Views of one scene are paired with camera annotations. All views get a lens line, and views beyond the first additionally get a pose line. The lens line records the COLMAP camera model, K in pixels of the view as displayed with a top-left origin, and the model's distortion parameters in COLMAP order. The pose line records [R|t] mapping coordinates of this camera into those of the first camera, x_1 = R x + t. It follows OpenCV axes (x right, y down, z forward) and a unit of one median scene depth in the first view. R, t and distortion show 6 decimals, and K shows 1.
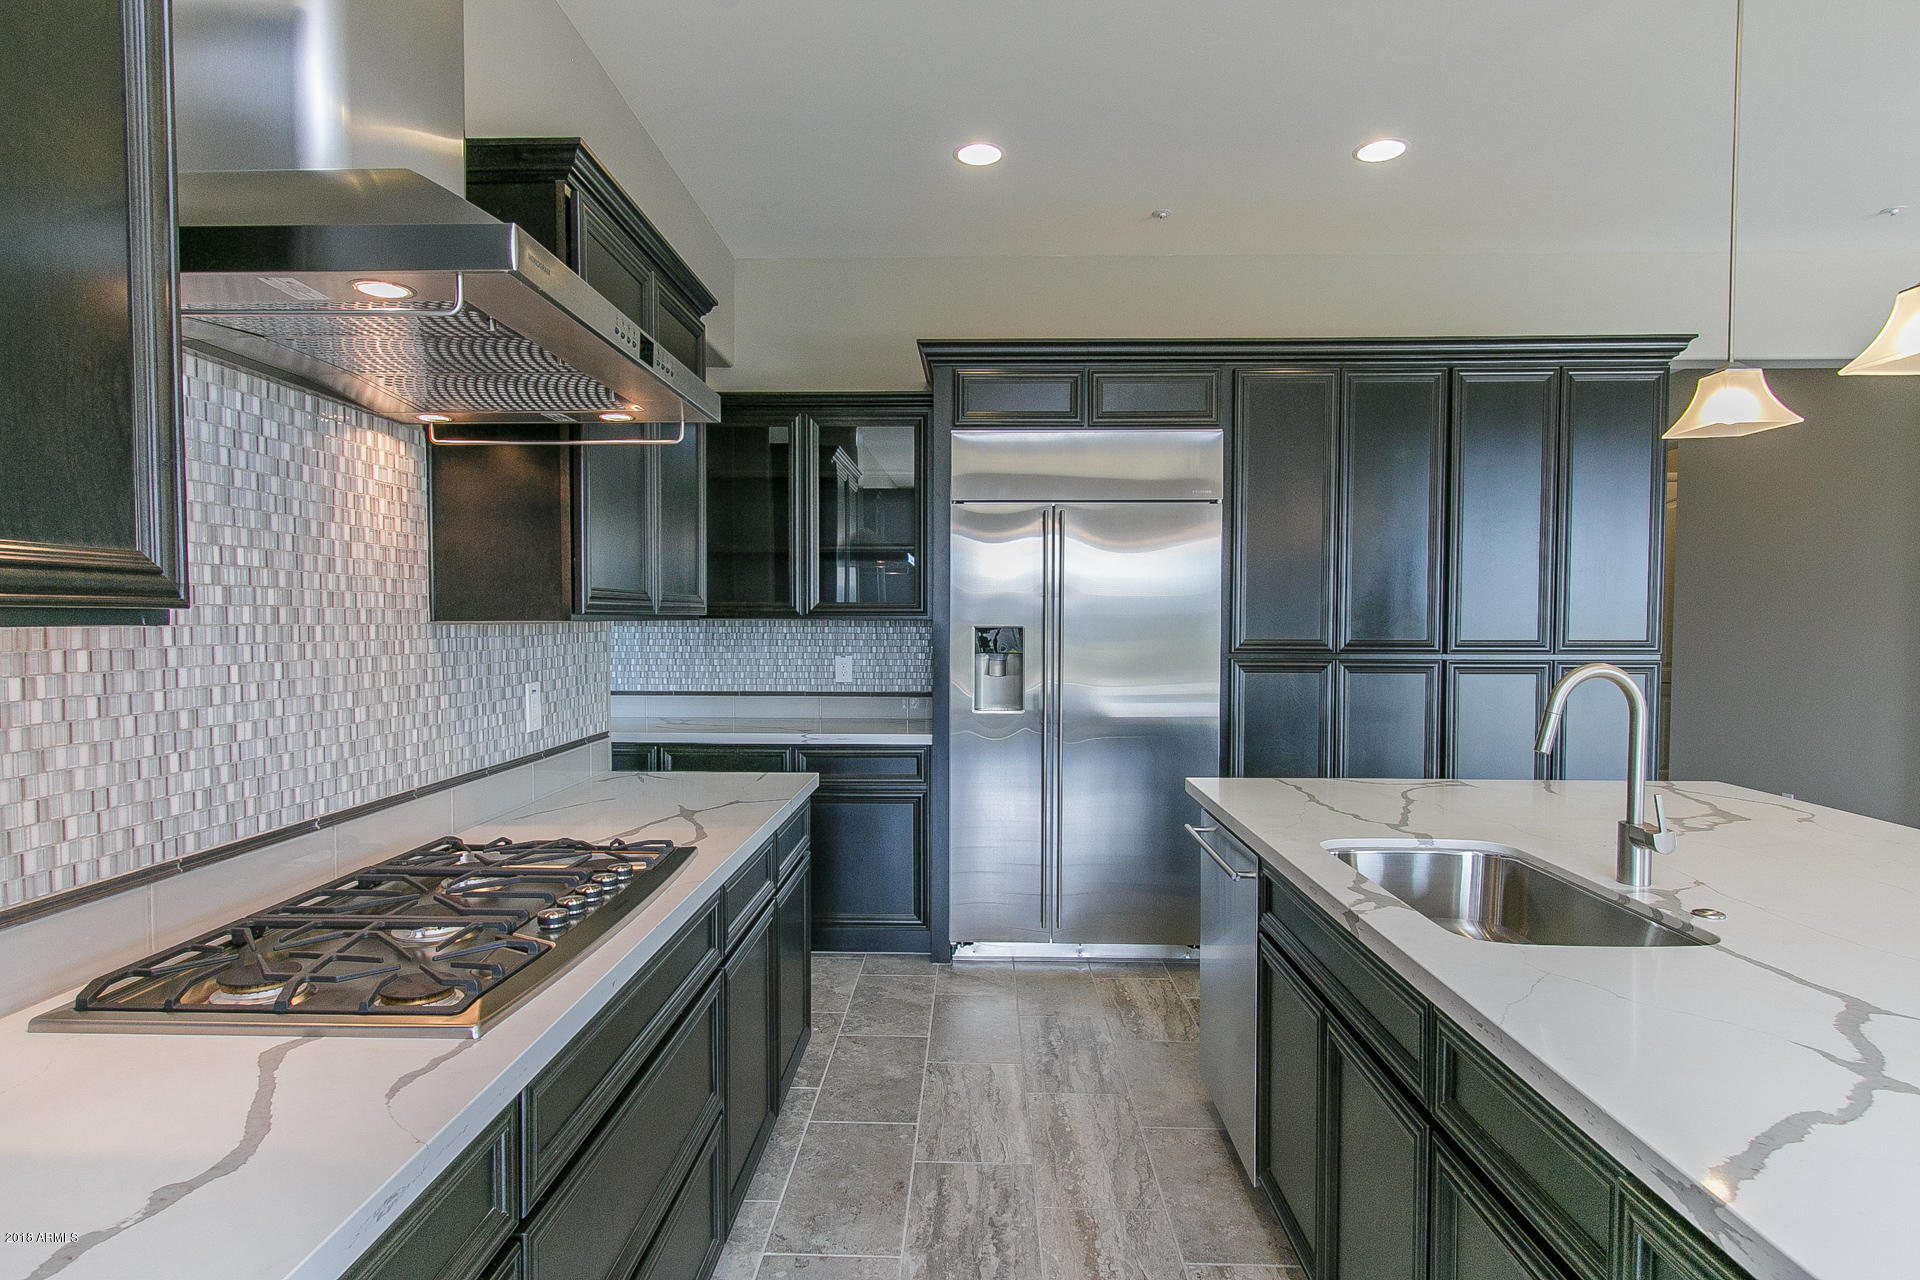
lens RADIAL K [[1053.2, 0, 951.2], [0, 1053.2, 638.1], [0, 0, 1]] dist [-0.003626, -0.000713]
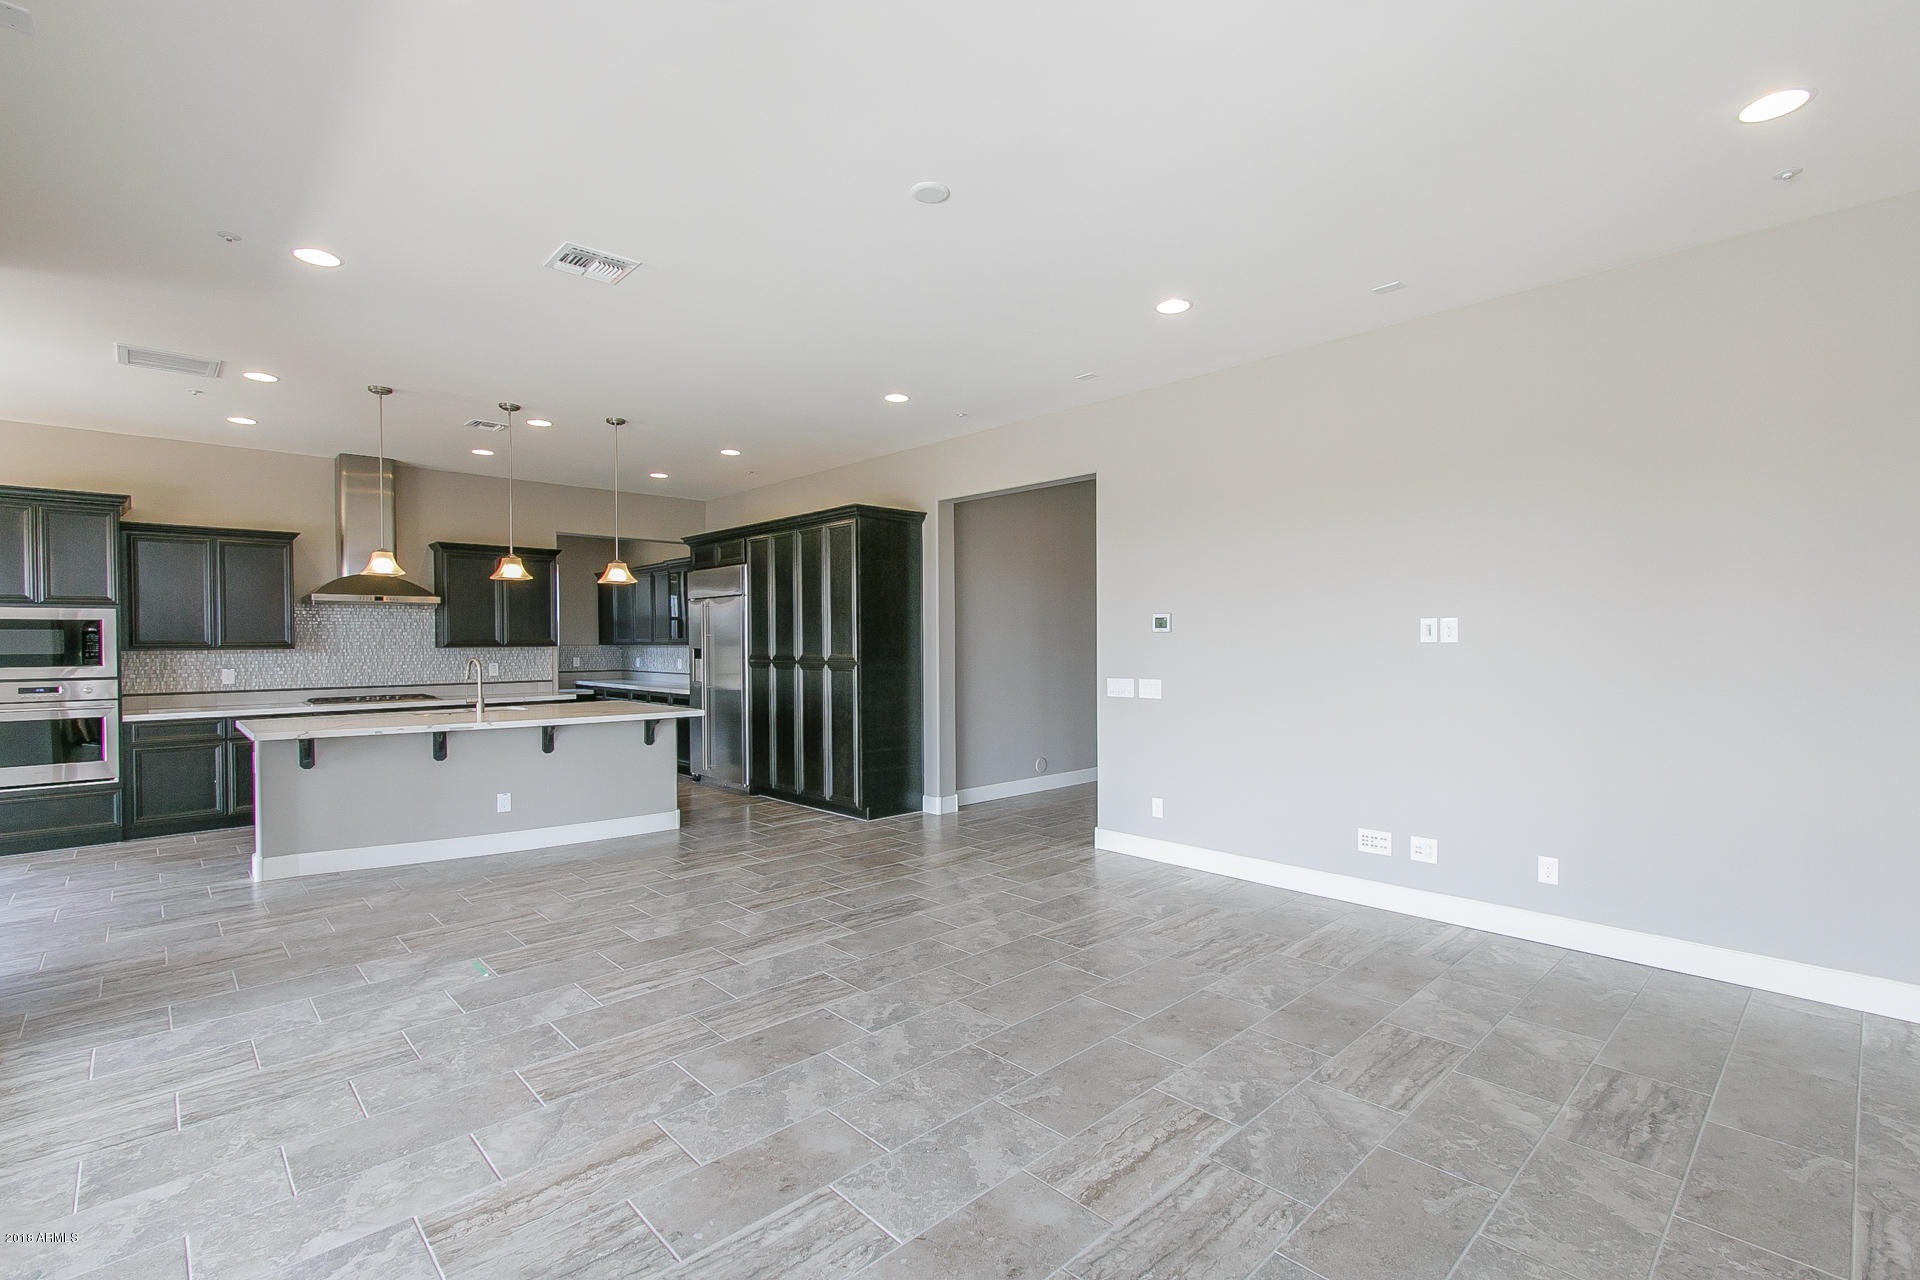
lens RADIAL K [[866.4, 0, 962.8], [0, 866.4, 650.0], [0, 0, 1]] dist [0.003984, -0.001854]
pose [[0.711346, 0.001882, -0.702839, 1.945289], [-0.006233, 0.999974, -0.003632, -0.003283], [0.702814, 0.006965, 0.711339, -0.028921]]
